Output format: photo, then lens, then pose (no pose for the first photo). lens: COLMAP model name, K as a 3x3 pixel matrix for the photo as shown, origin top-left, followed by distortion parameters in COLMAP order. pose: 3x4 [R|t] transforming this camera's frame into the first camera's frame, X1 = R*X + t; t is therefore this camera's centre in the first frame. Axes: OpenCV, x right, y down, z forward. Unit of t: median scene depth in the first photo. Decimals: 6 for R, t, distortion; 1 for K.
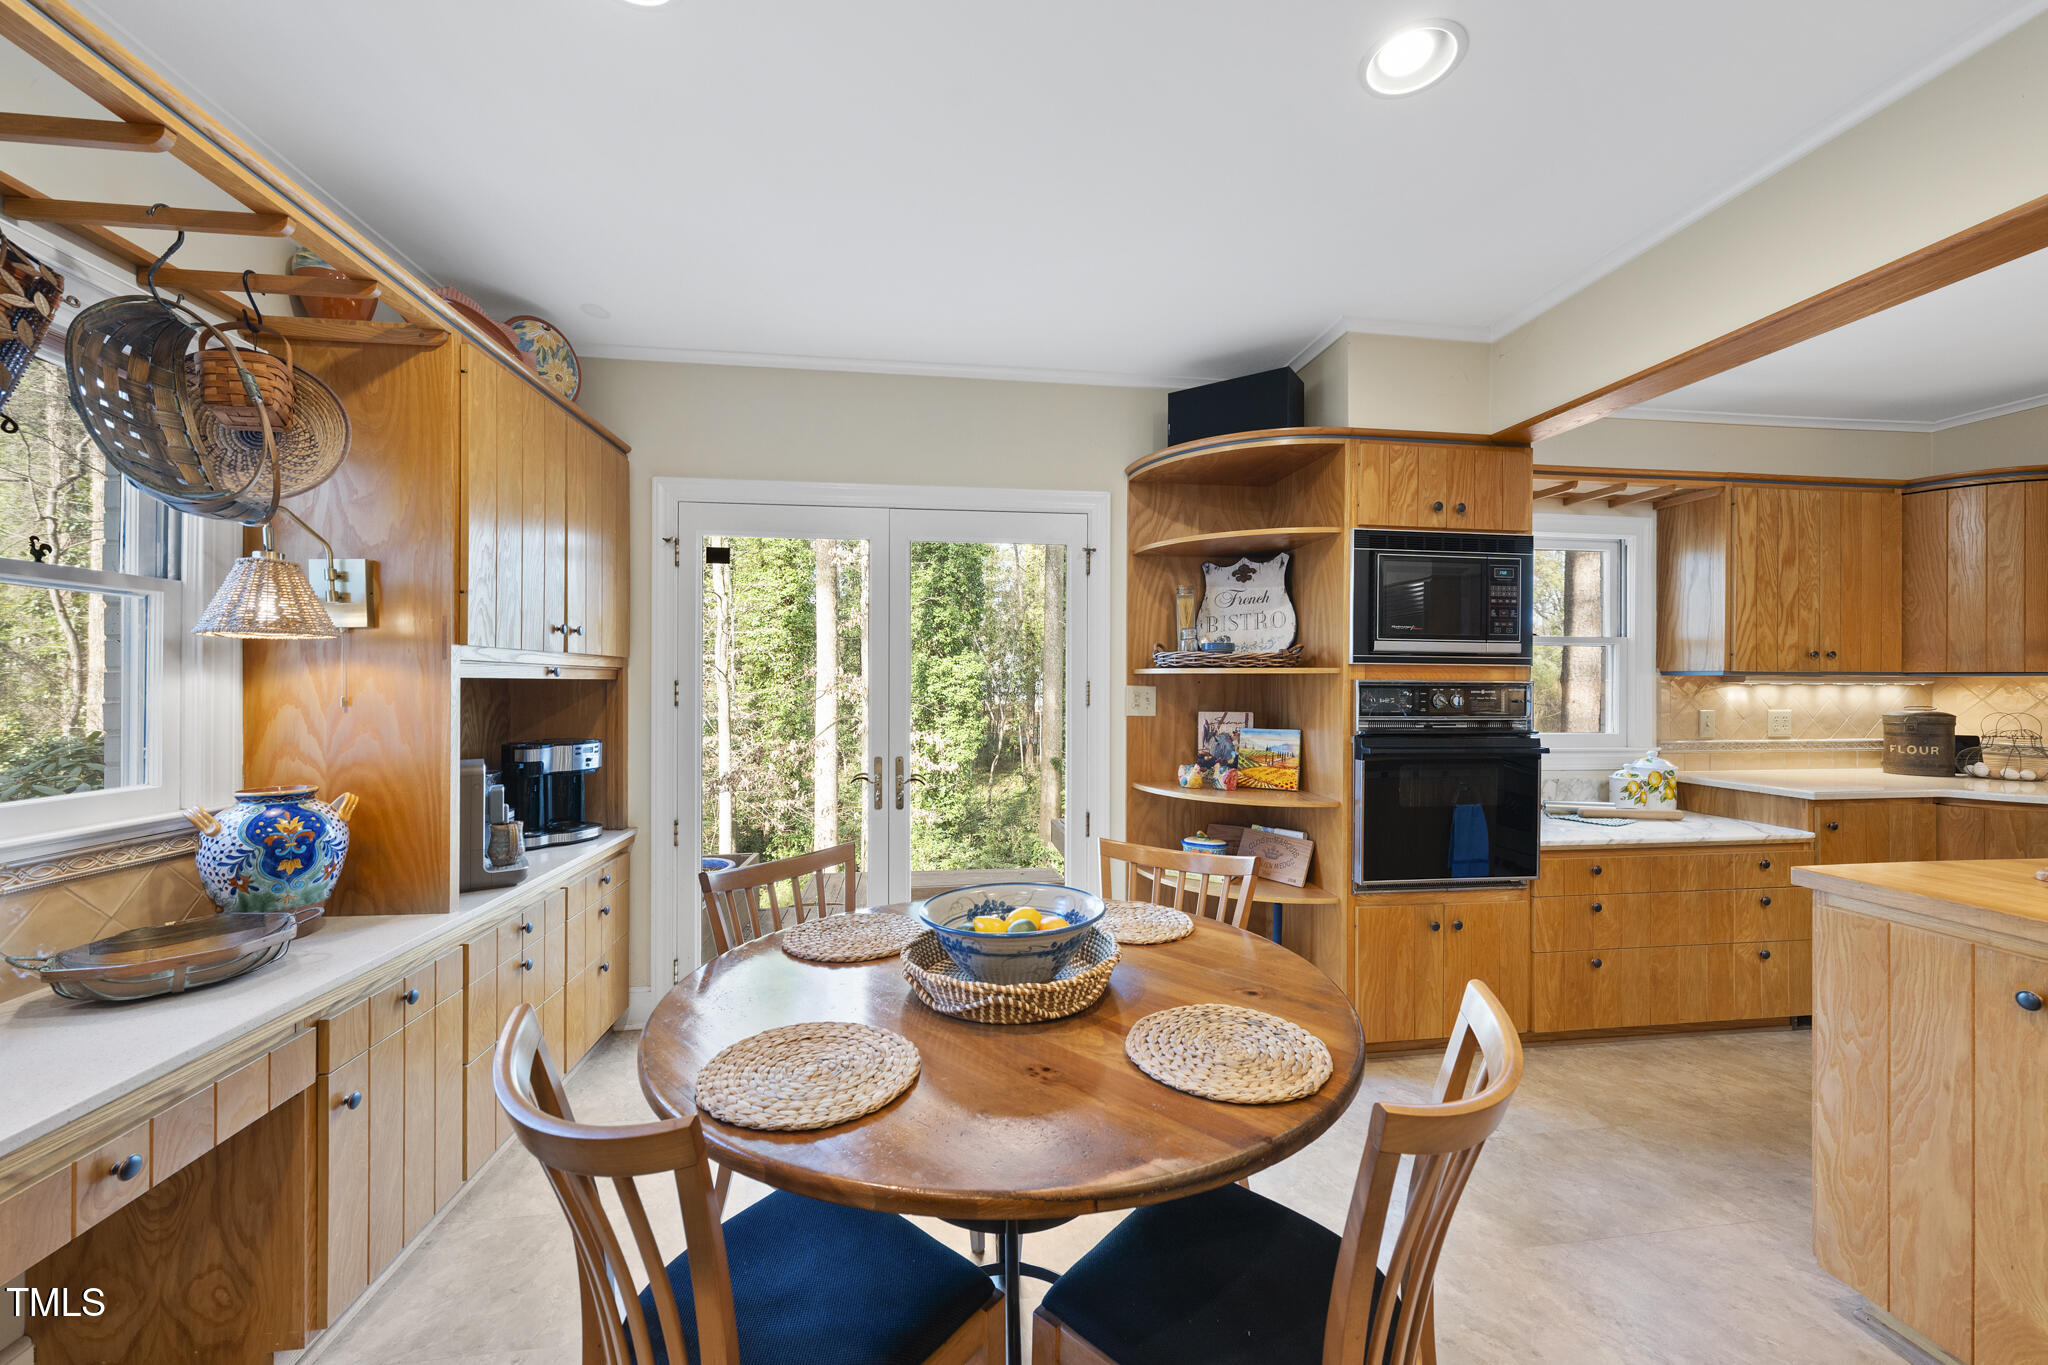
lens RADIAL K [[775.8, 0, 1024.0], [0, 775.8, 682.5], [0, 0, 1]] dist [-0.005313, 0.000533]
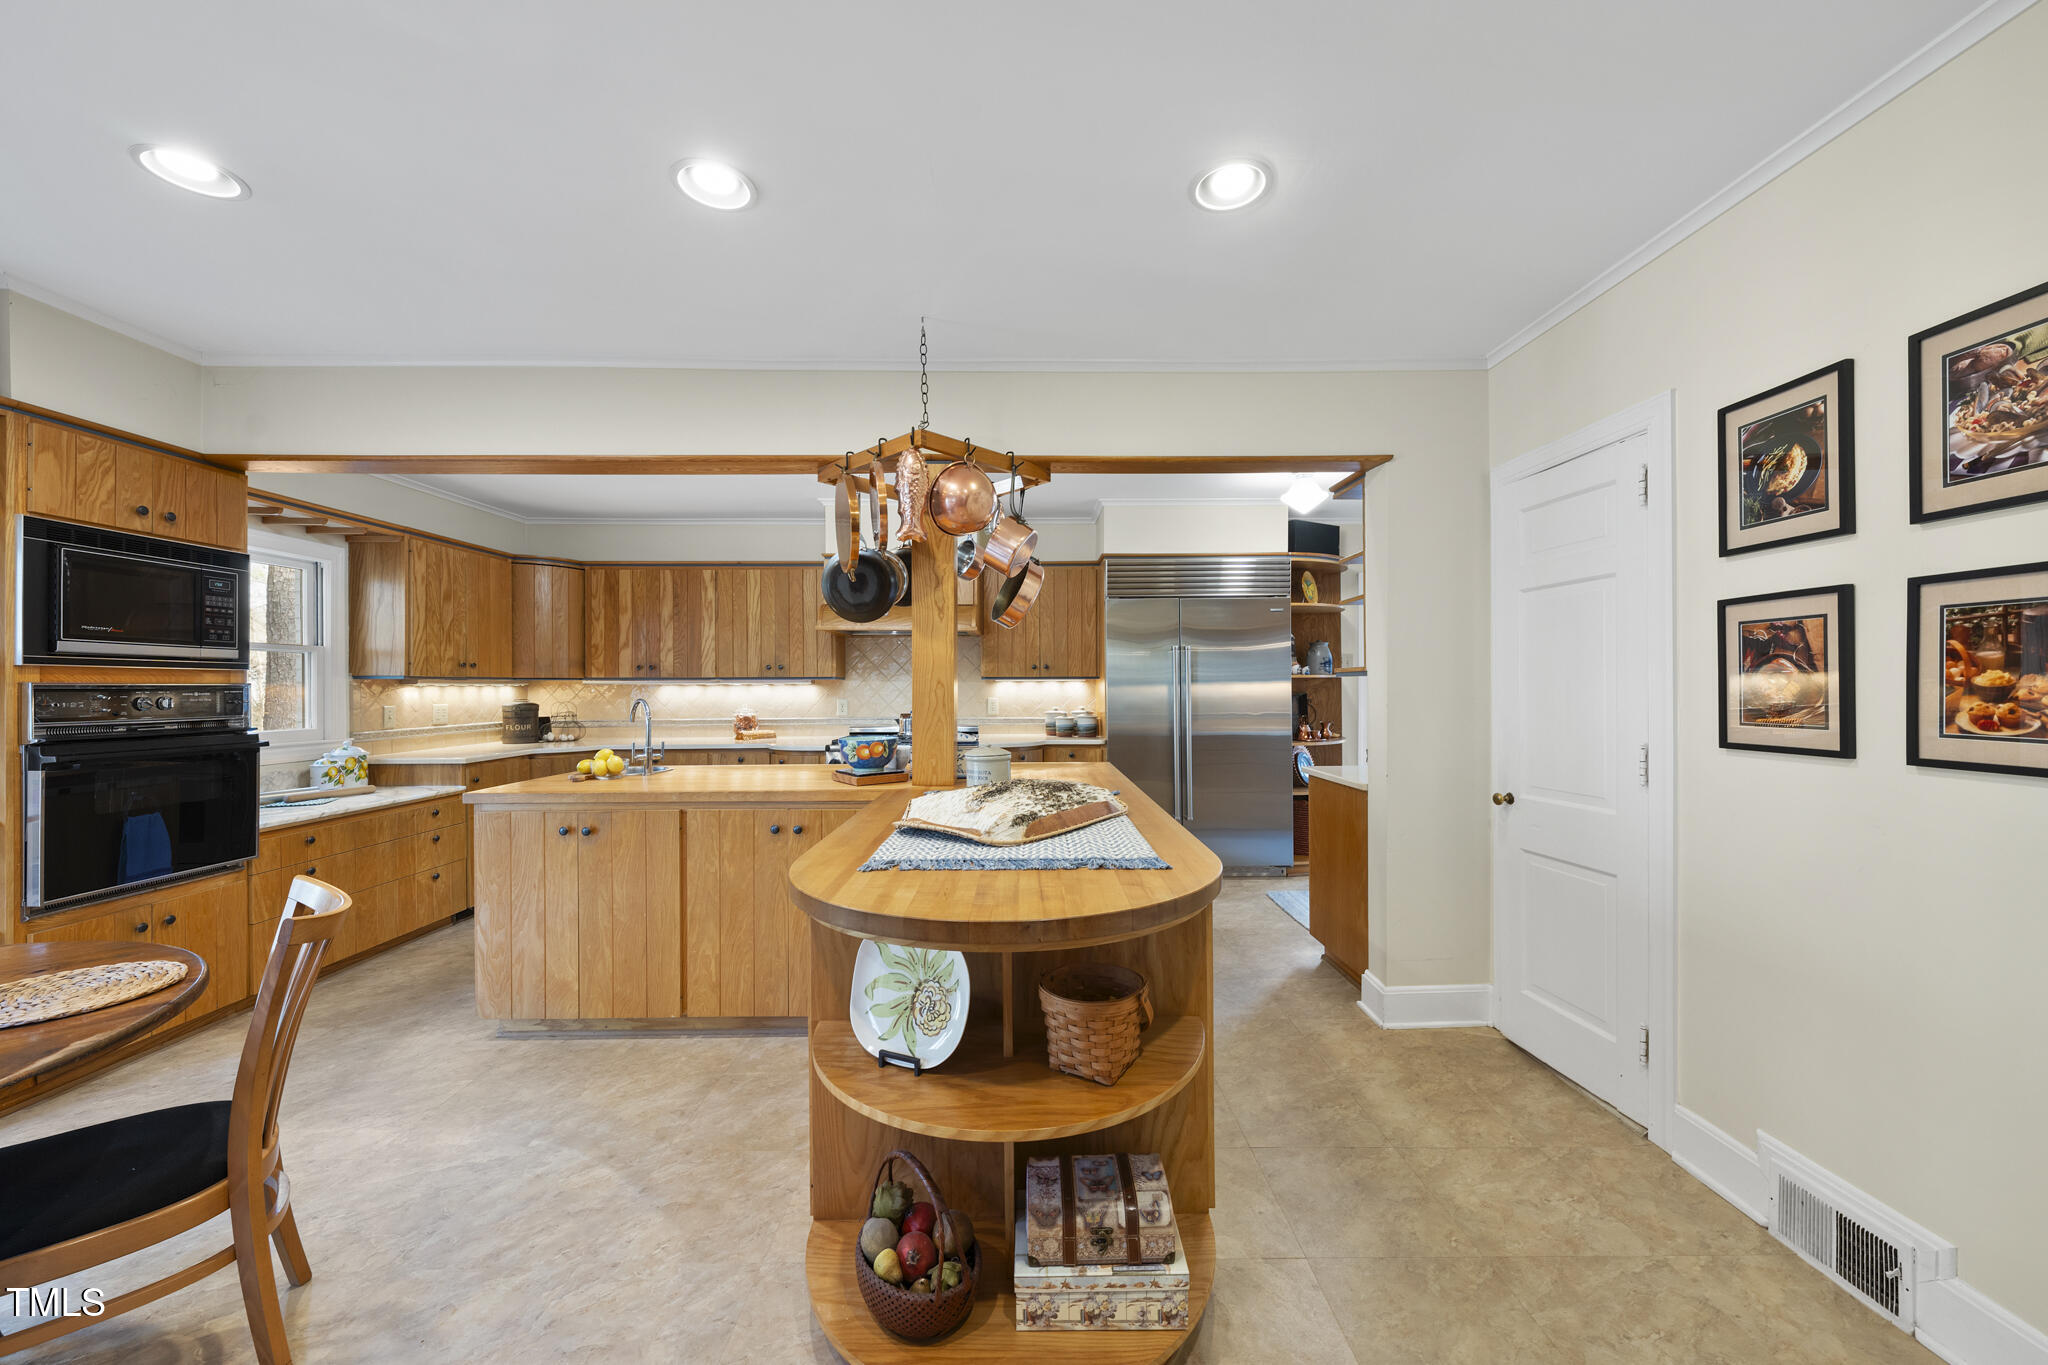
lens RADIAL K [[753.2, 0, 1024.0], [0, 753.2, 682.5], [0, 0, 1]] dist [0.000465, 0.000378]
pose [[0.120347, -0.000894, 0.992732, -0.277454], [0.004971, 0.999988, 0.000298, 0.001496], [-0.992720, 0.004899, 0.120349, -0.234817]]
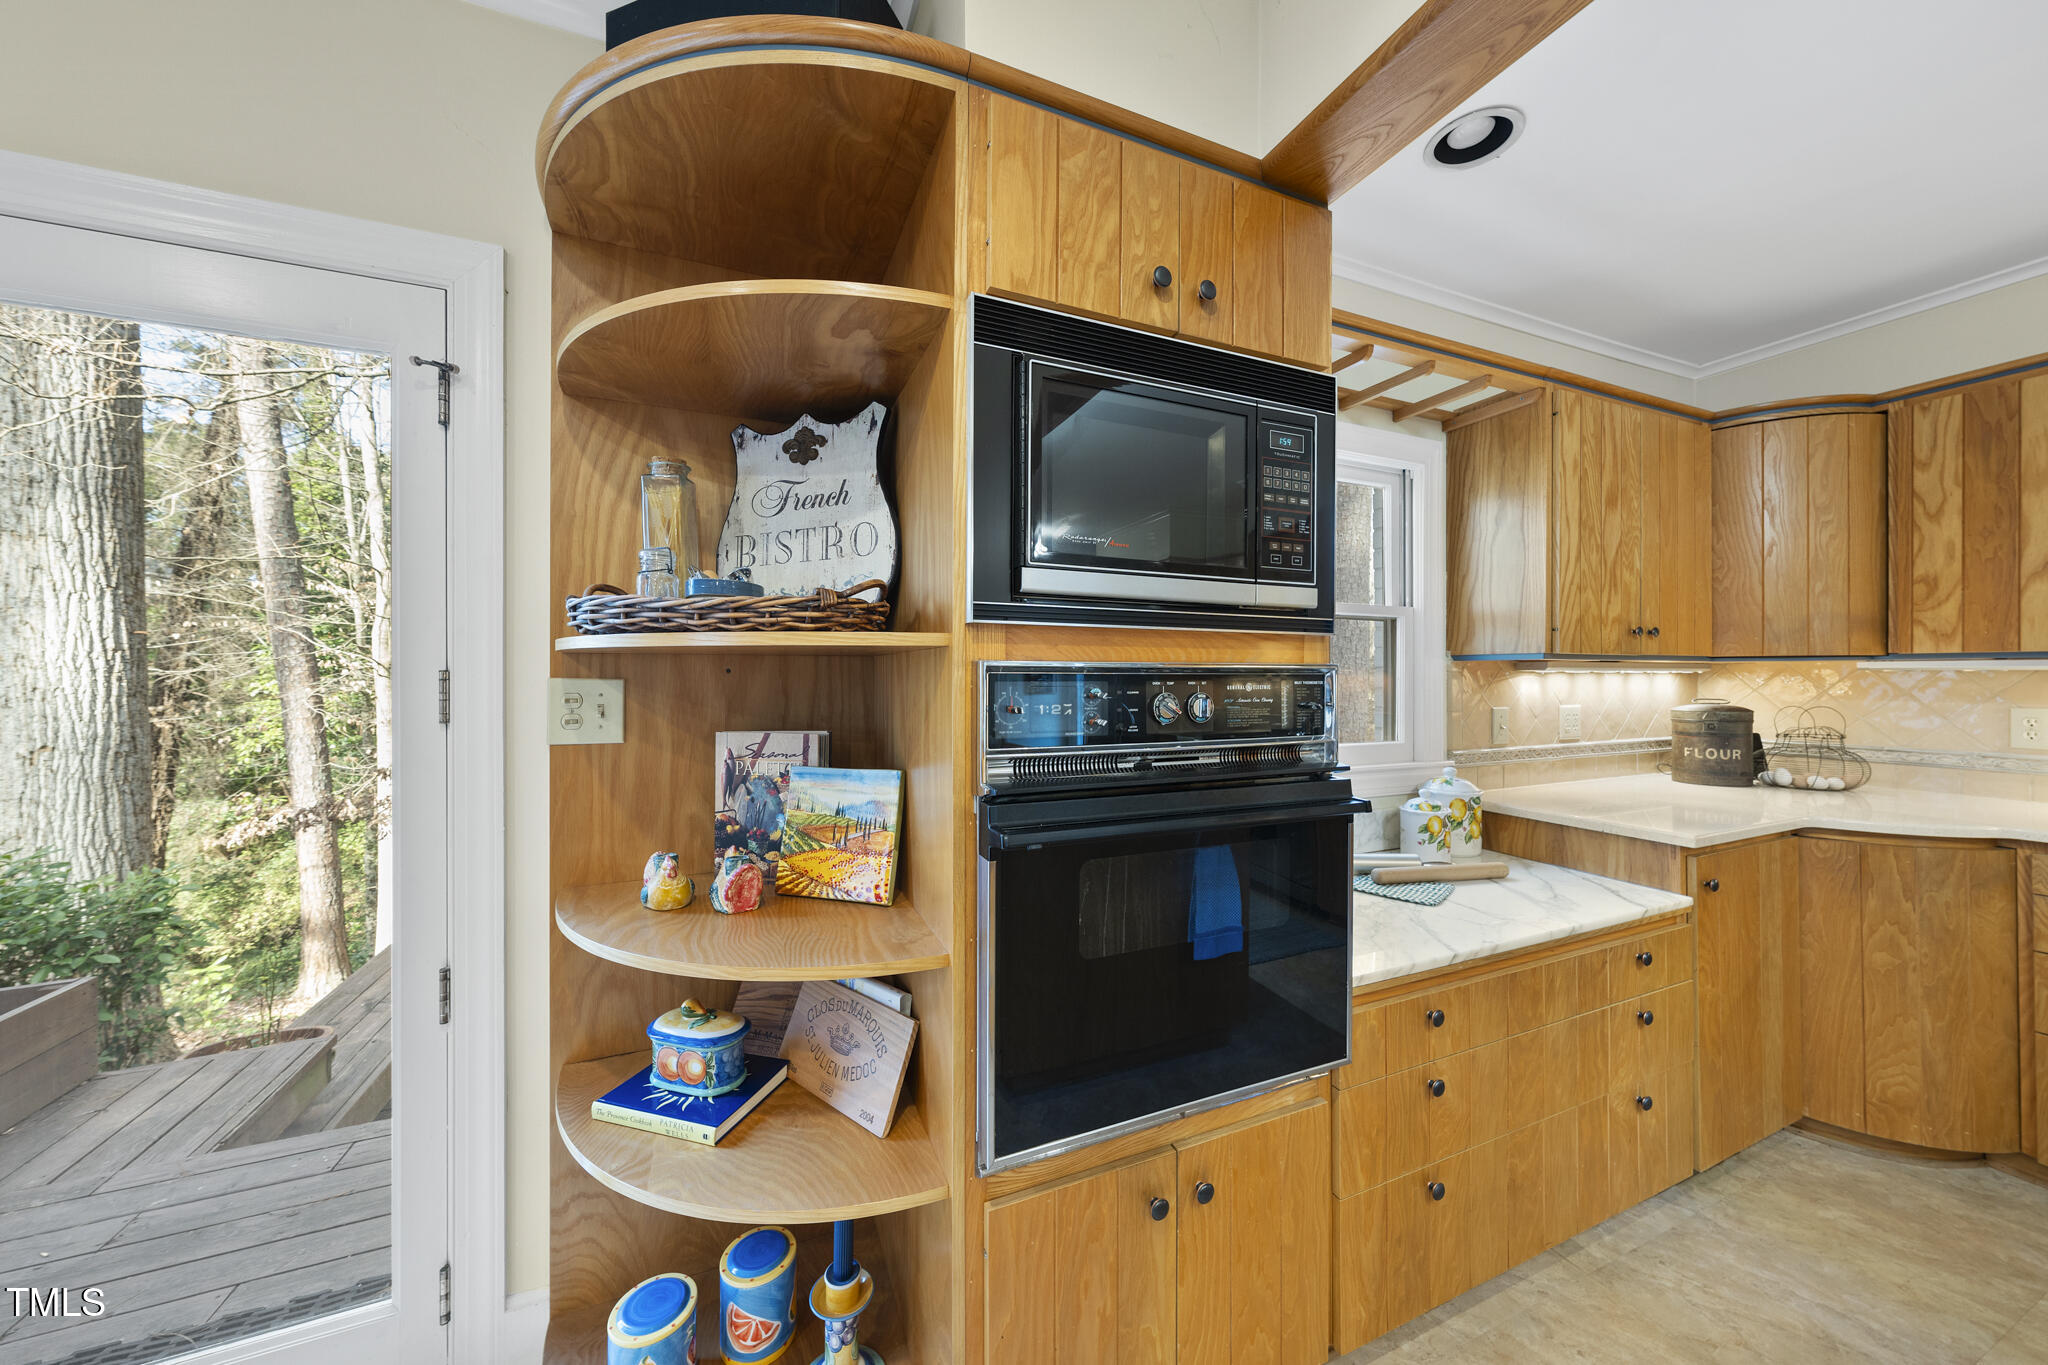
lens RADIAL K [[694.9, 0, 1029.0], [0, 694.9, 680.1], [0, 0, 1]] dist [0.000149, 0.000007]
pose [[0.963035, -0.005889, 0.269313, 0.321819], [0.004560, 0.999974, 0.005561, 0.004209], [-0.269339, -0.004127, 0.963037, 0.579651]]
